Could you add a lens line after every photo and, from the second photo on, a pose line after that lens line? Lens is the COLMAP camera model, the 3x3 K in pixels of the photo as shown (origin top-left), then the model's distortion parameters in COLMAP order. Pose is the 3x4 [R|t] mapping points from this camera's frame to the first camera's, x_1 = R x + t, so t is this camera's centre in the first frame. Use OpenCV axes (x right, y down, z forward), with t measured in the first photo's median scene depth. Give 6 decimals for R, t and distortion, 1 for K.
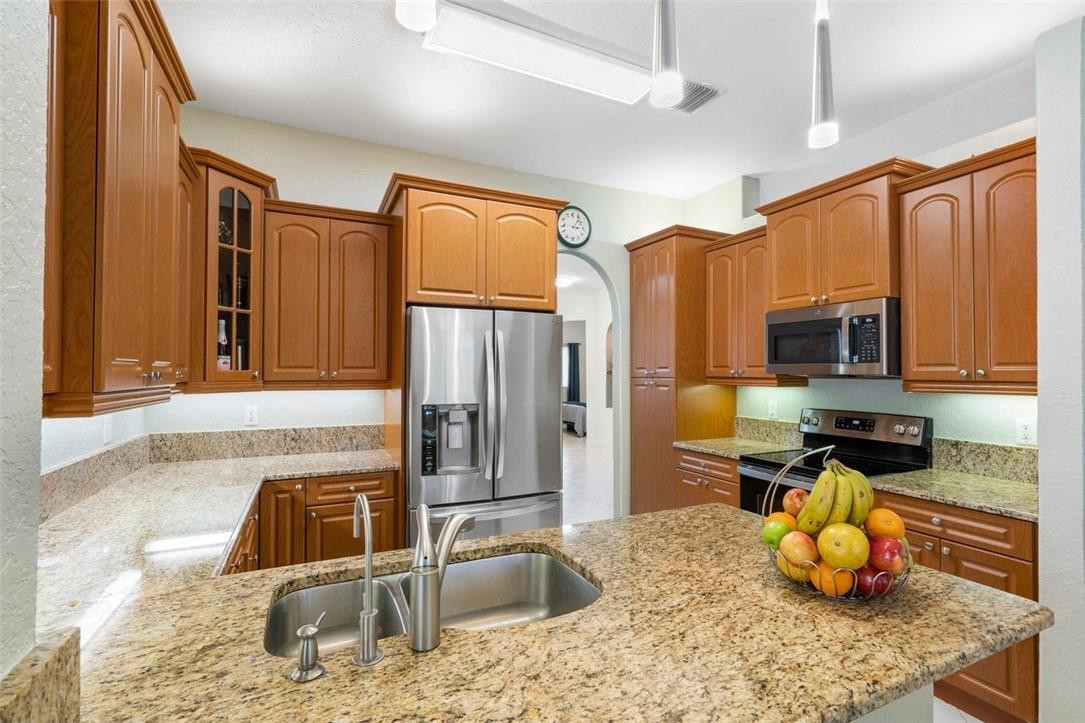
lens RADIAL K [[498.3, 0, 534.4], [0, 498.3, 368.7], [0, 0, 1]] dist [-0.003033, 0.000318]
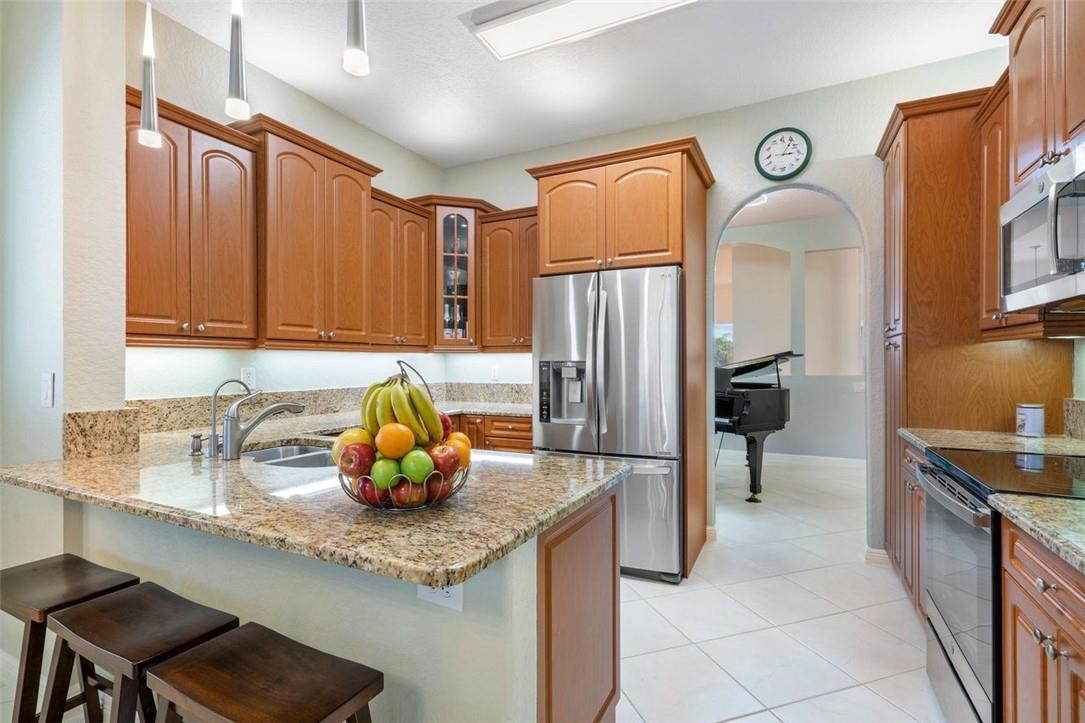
lens RADIAL K [[498.3, 0, 532.7], [0, 498.3, 363.5], [0, 0, 1]] dist [-0.003033, 0.000318]
pose [[0.617287, -0.000115, -0.786738, 0.681997], [0.007712, 0.999953, 0.005905, 0.069923], [0.786700, -0.009713, 0.617259, 0.261692]]
